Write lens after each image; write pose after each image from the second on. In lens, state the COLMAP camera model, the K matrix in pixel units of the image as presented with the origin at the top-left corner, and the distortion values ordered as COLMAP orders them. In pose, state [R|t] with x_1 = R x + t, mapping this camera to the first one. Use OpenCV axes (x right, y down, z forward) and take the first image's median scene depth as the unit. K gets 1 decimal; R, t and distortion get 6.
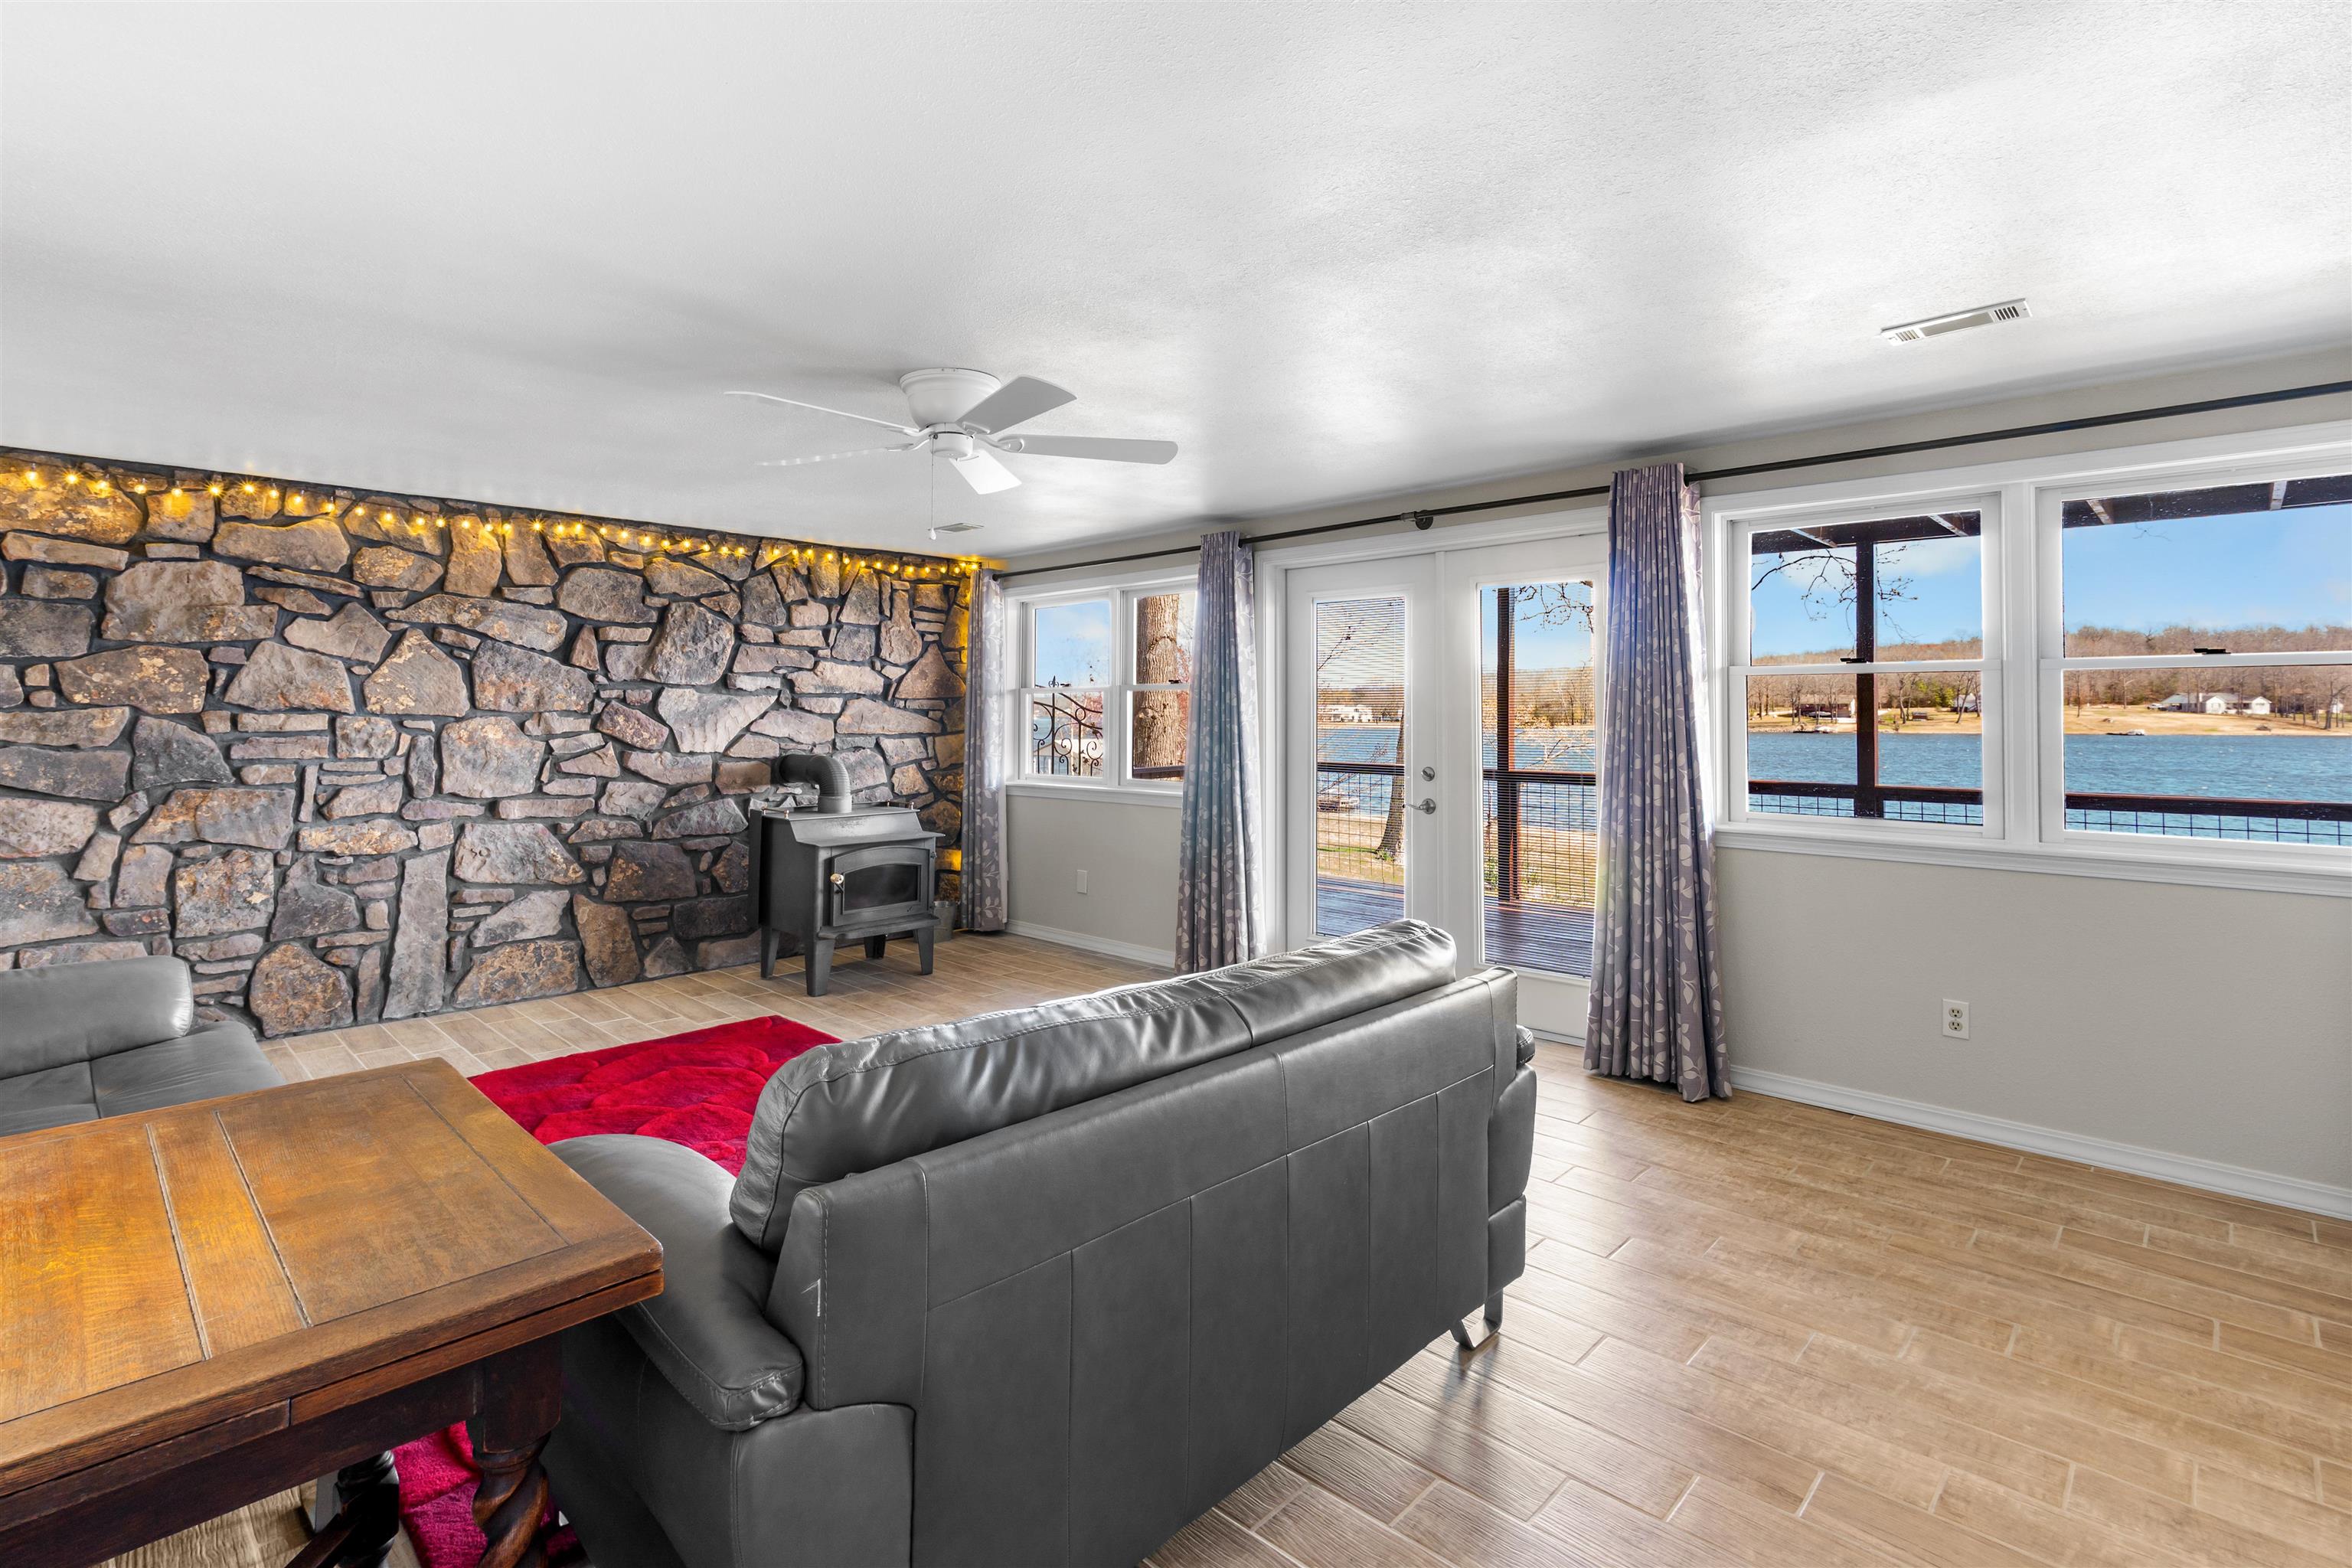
lens RADIAL K [[1094.3, 0, 1185.0], [0, 1094.3, 703.9], [0, 0, 1]] dist [-0.005503, 0.000272]
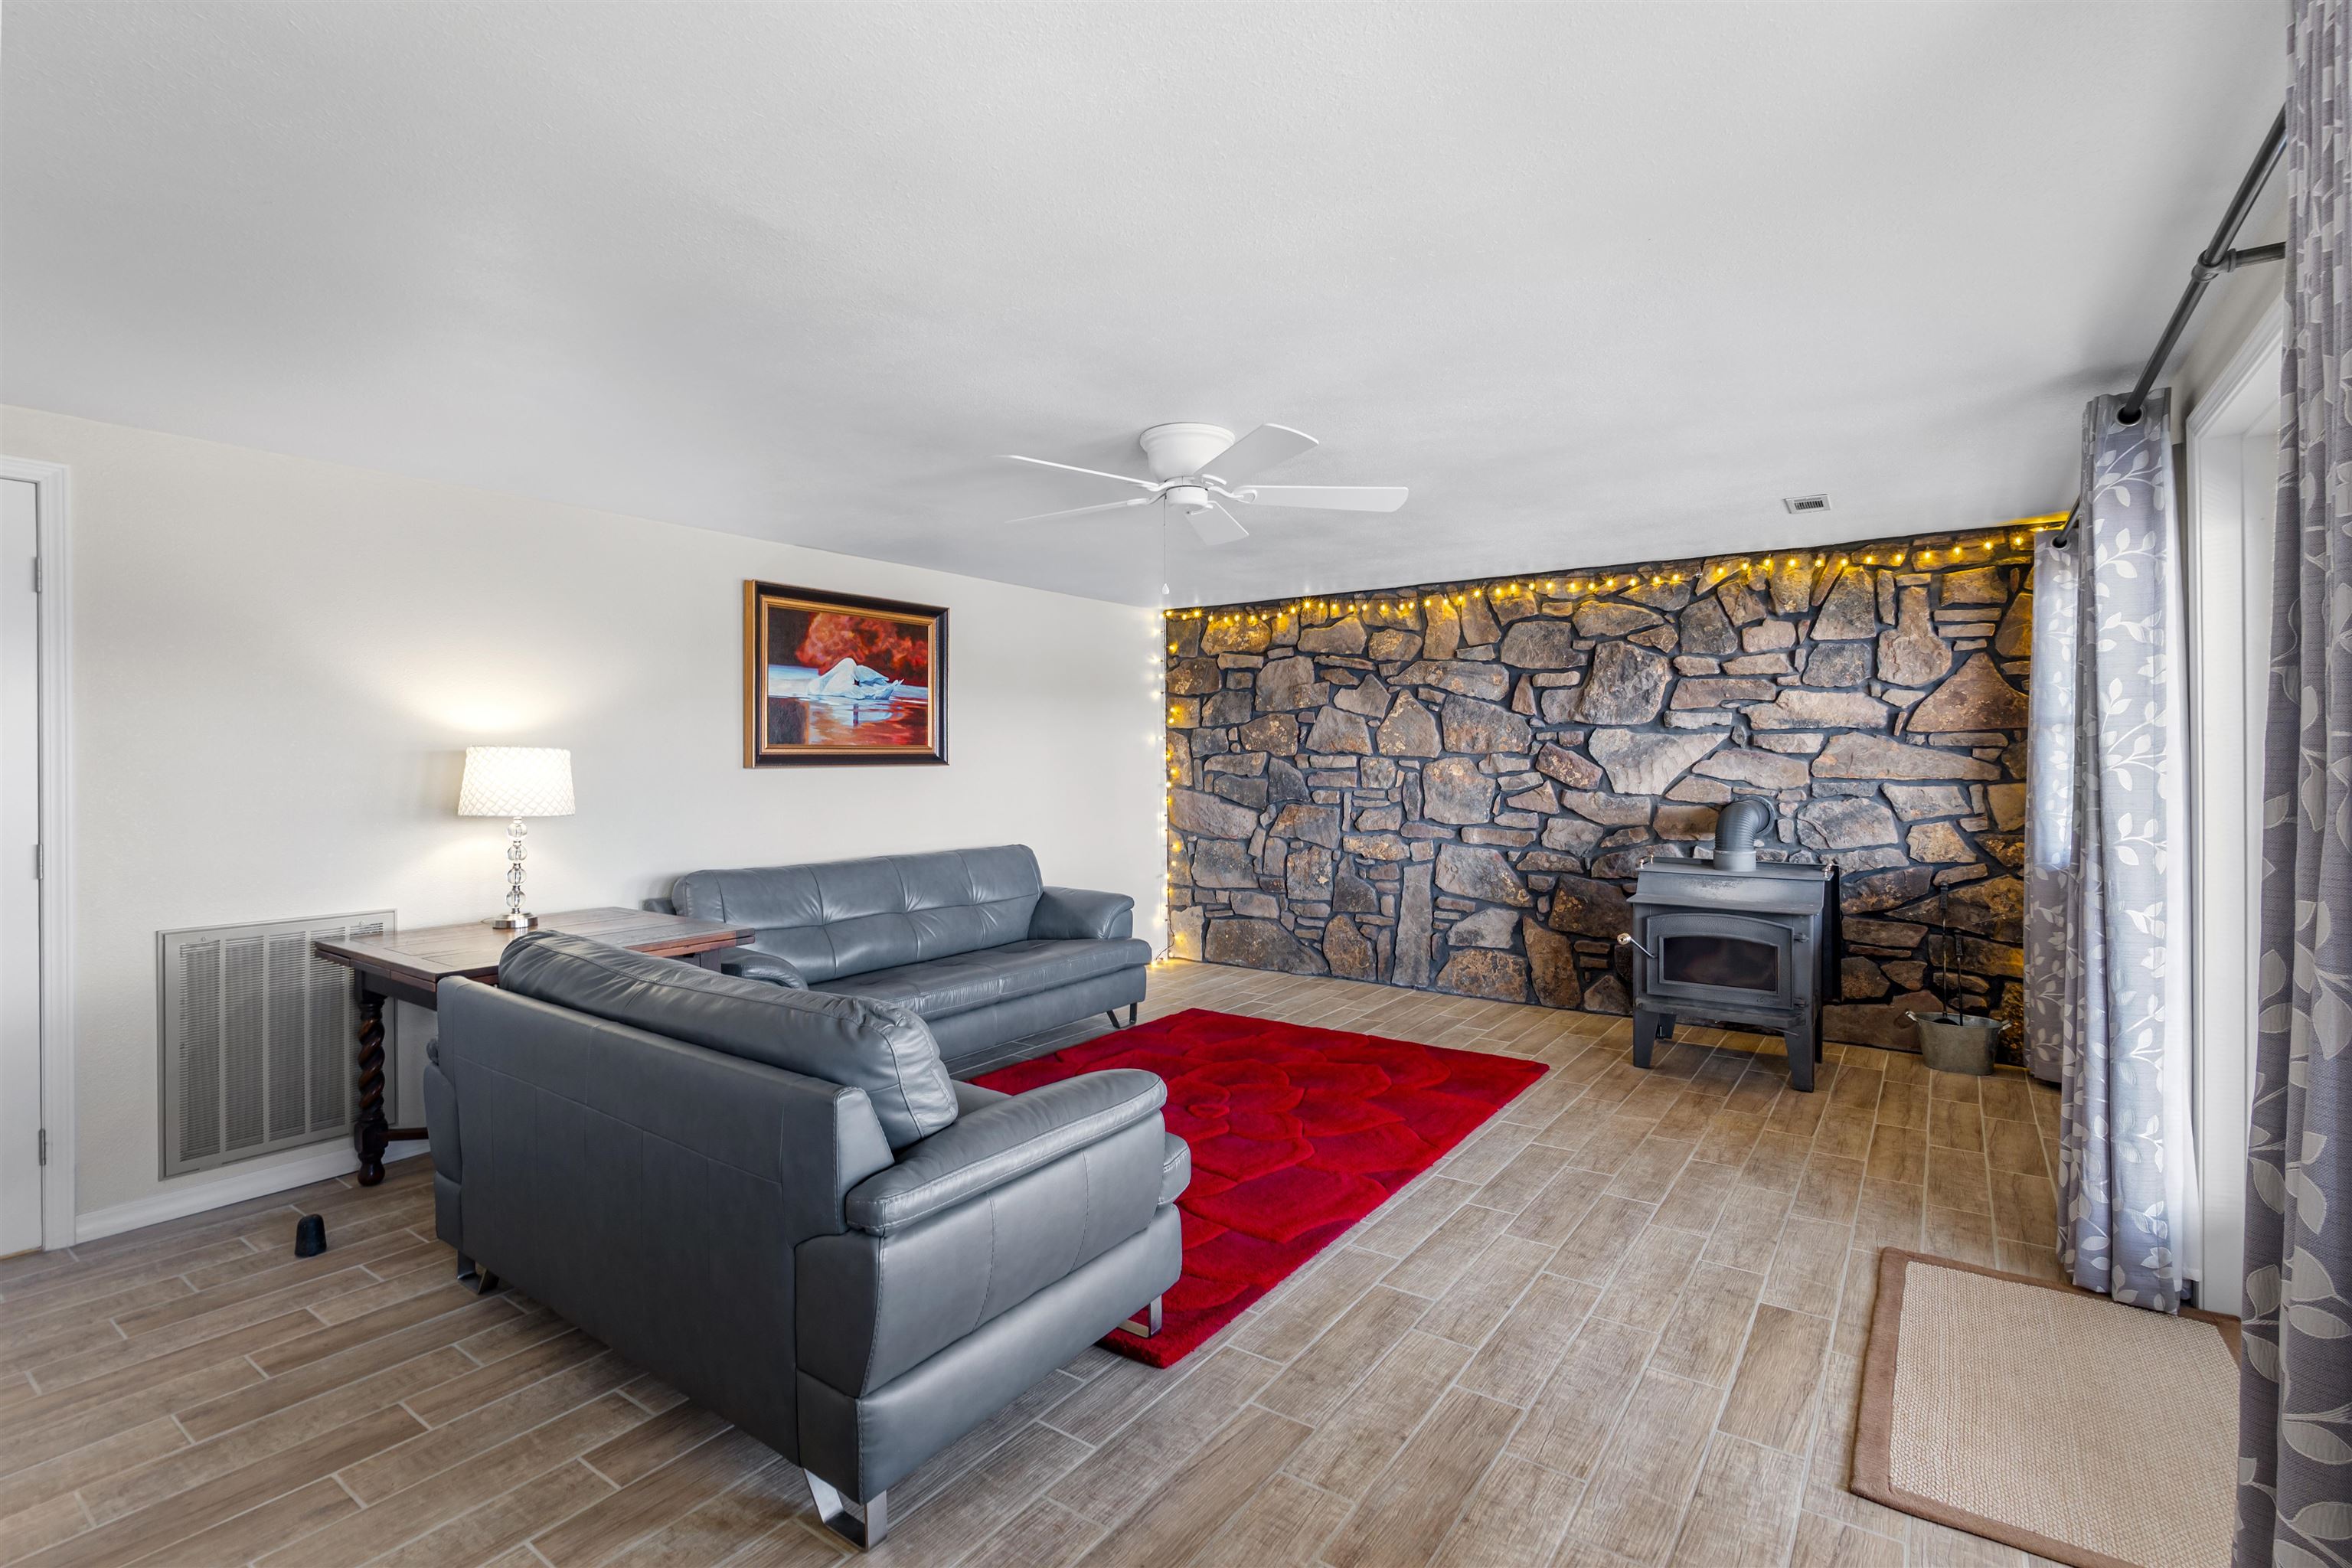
lens RADIAL K [[1094.3, 0, 1176.7], [0, 1094.3, 772.4], [0, 0, 1]] dist [-0.005503, 0.000272]
pose [[0.153776, 0.015417, -0.987986, 0.495879], [0.015763, 0.999713, 0.018054, 0.001374], [0.987980, -0.018350, 0.153488, 0.487654]]
